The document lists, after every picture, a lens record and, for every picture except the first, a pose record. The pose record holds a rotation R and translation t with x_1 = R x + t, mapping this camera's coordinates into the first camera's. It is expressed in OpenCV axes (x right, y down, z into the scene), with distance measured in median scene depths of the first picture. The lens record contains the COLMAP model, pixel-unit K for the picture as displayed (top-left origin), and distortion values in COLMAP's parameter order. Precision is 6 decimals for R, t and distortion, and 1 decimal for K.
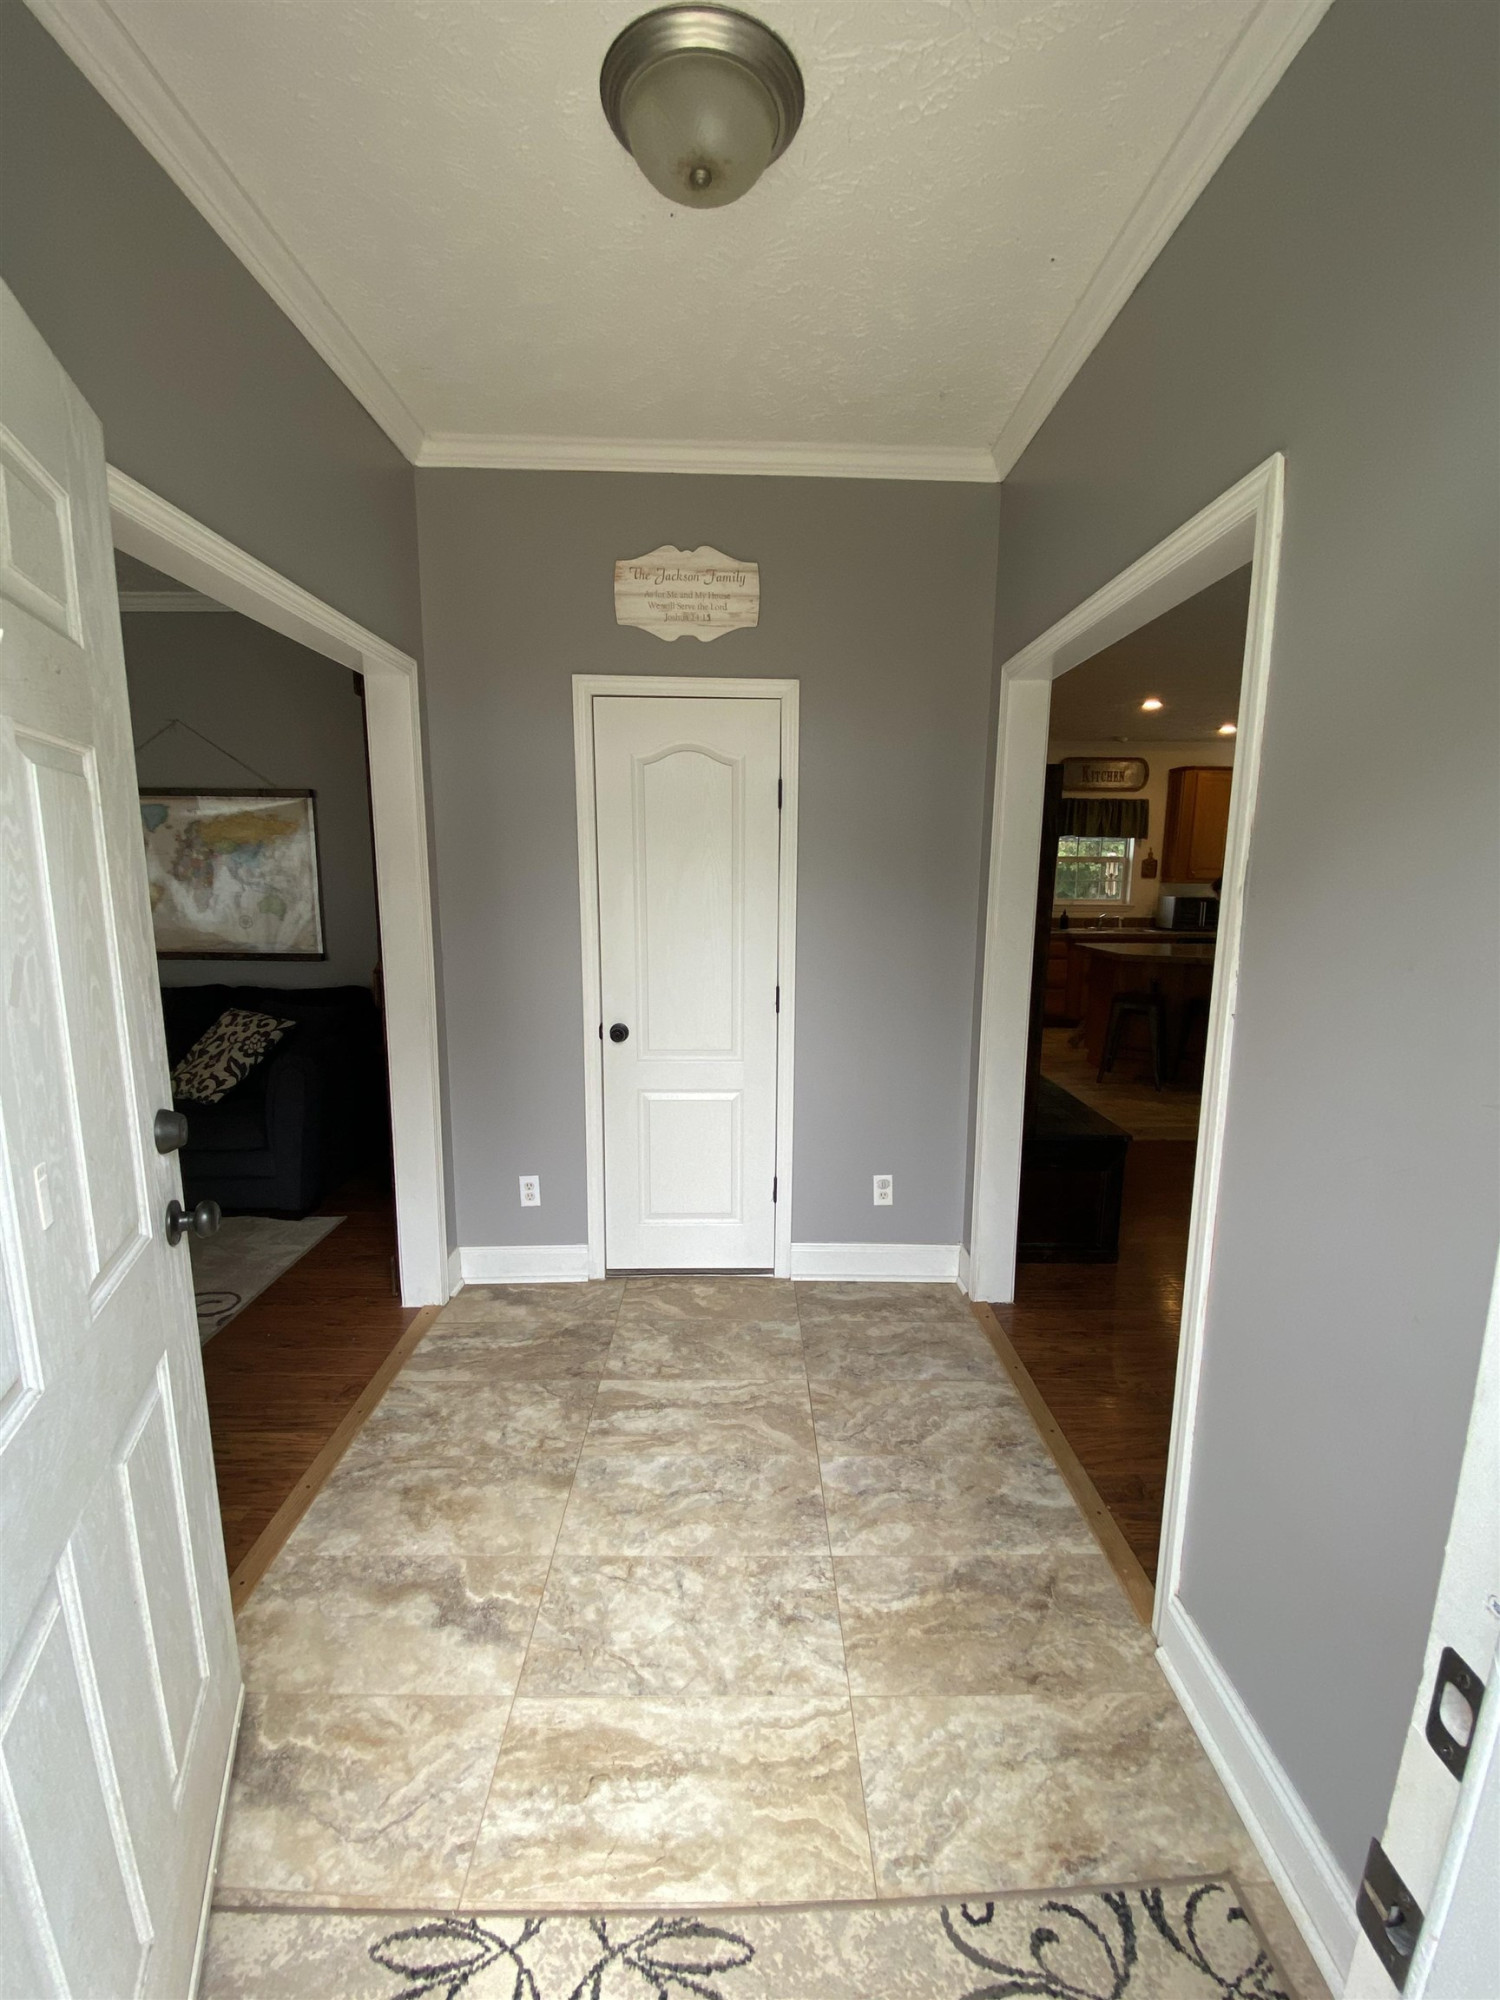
lens RADIAL K [[808.7, 0, 741.1], [0, 808.7, 995.7], [0, 0, 1]] dist [0.019077, -0.015791]
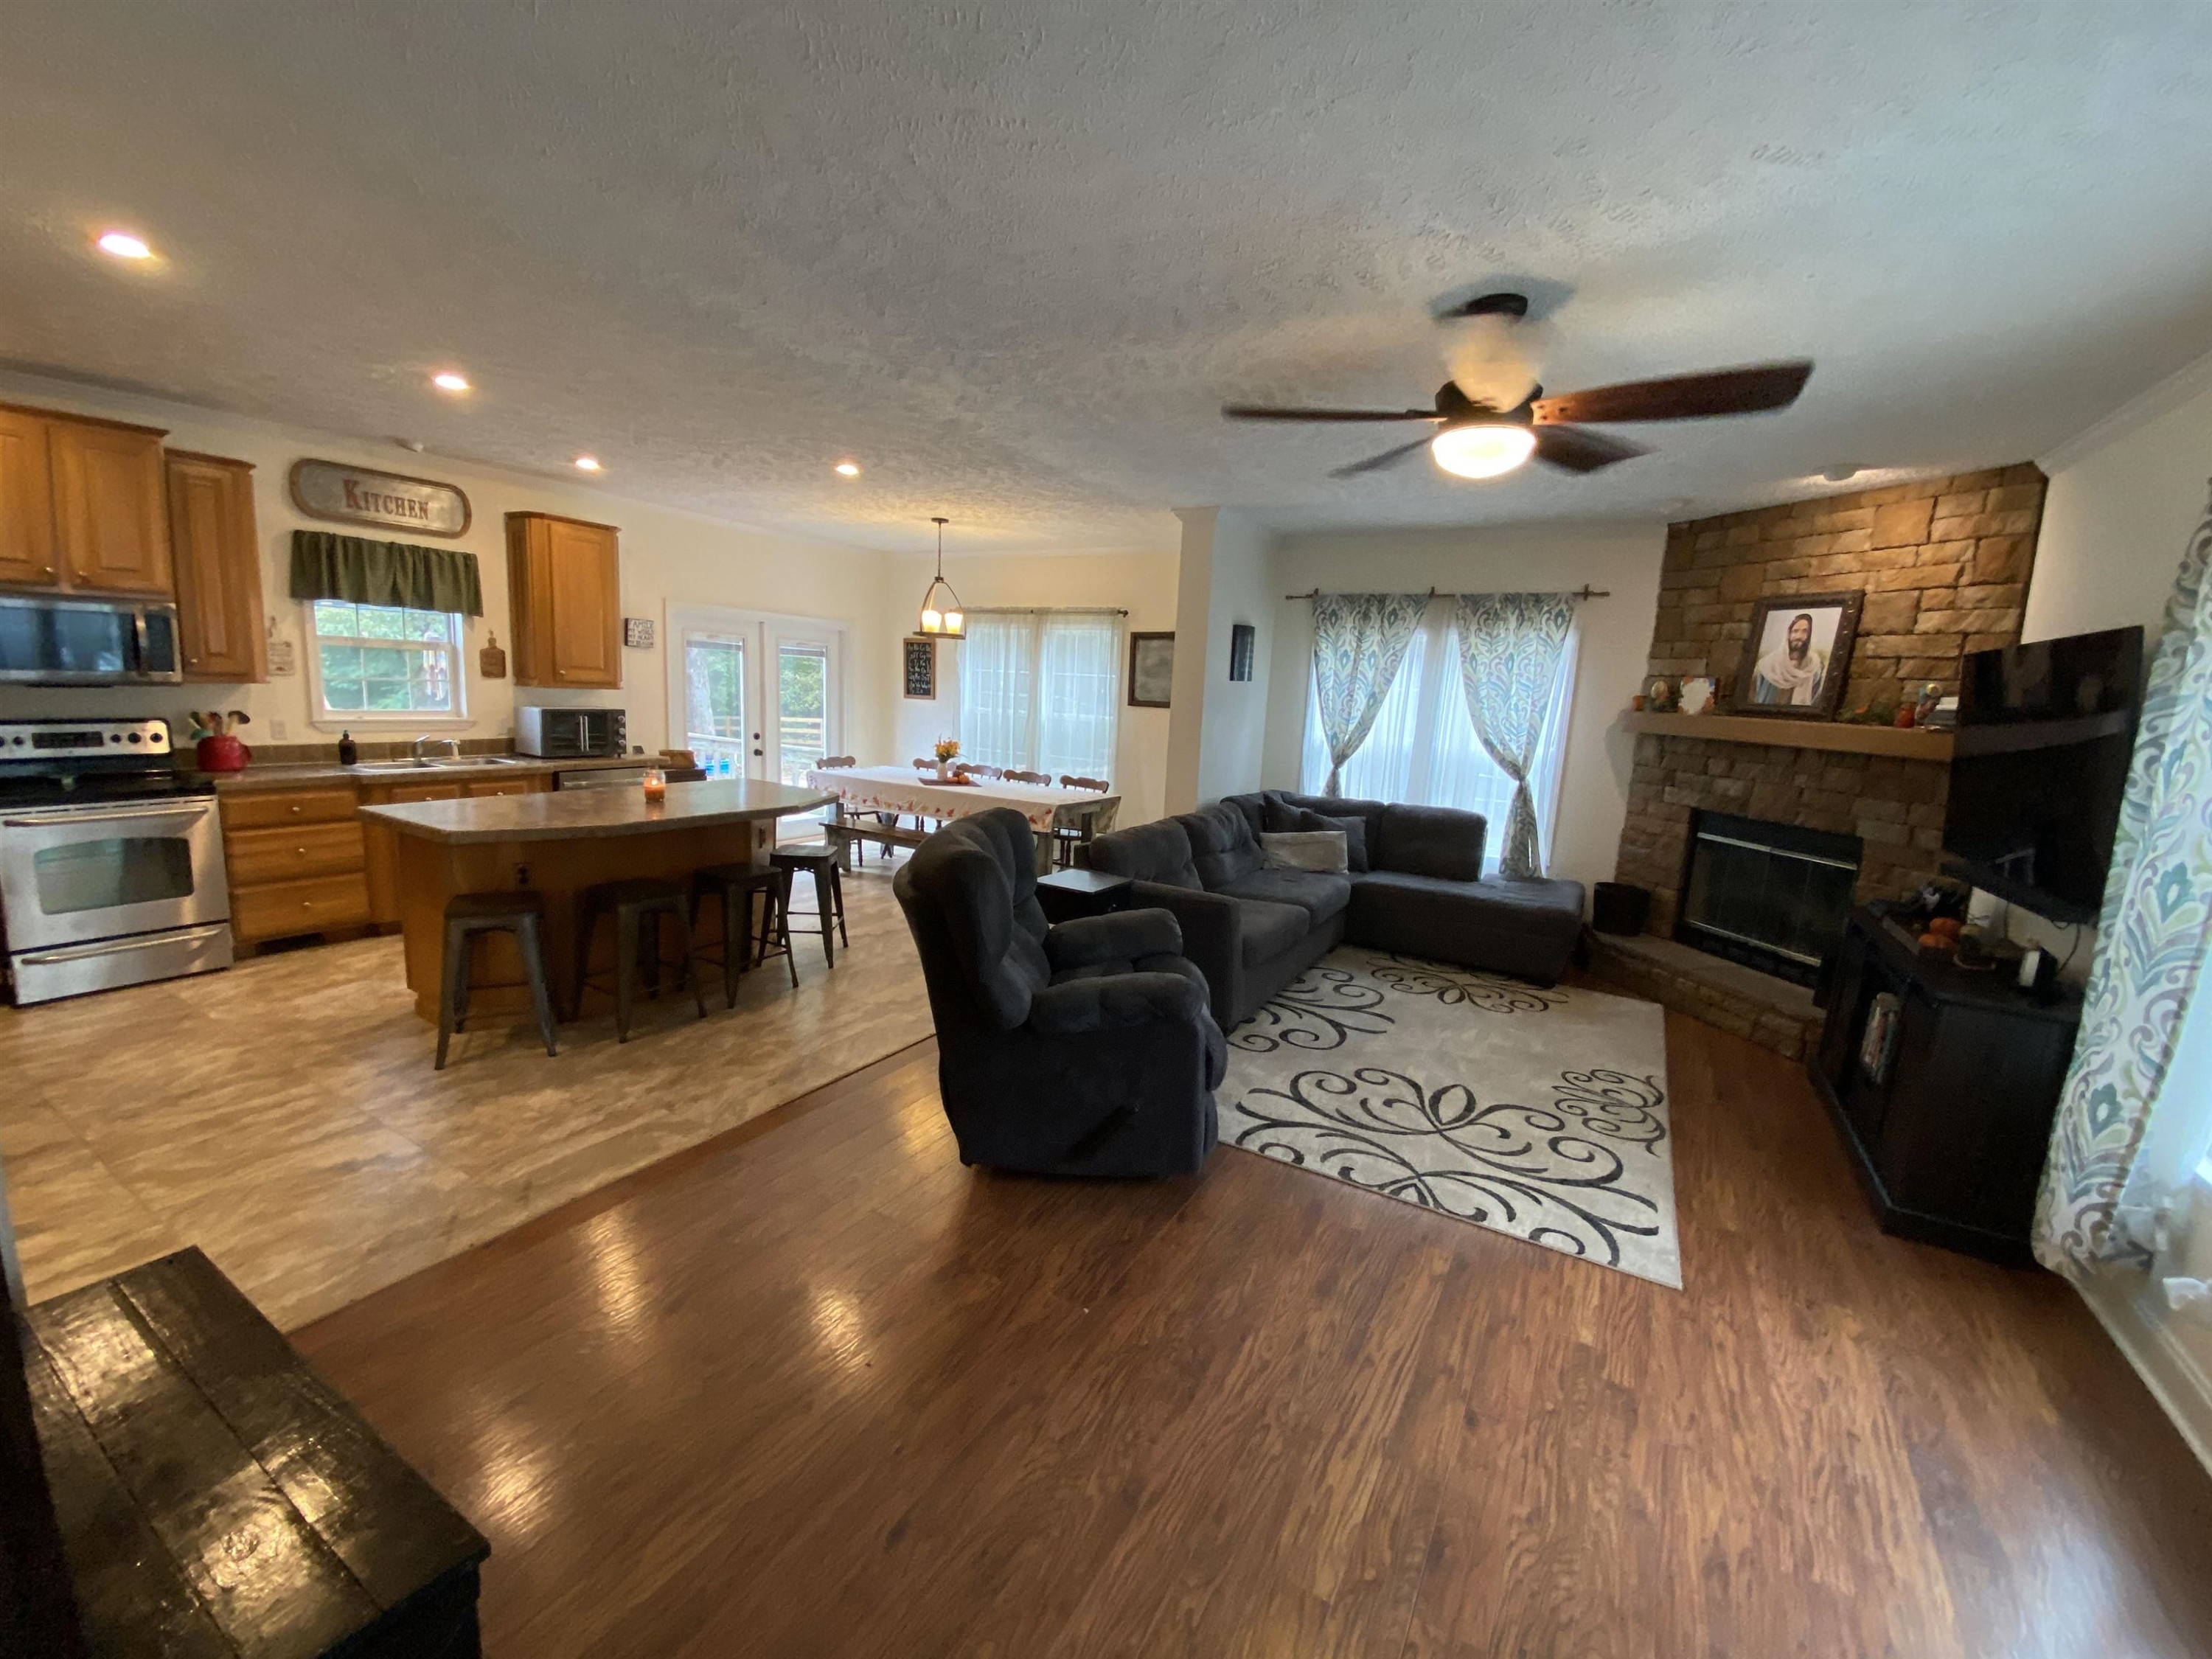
lens RADIAL K [[894.4, 0, 1109.8], [0, 894.4, 825.9], [0, 0, 1]] dist [0.019077, -0.015791]
pose [[0.502787, -0.114314, 0.856818, 0.269180], [0.078847, 0.993150, 0.086235, -0.114271], [-0.860807, 0.024200, 0.508356, 0.479432]]
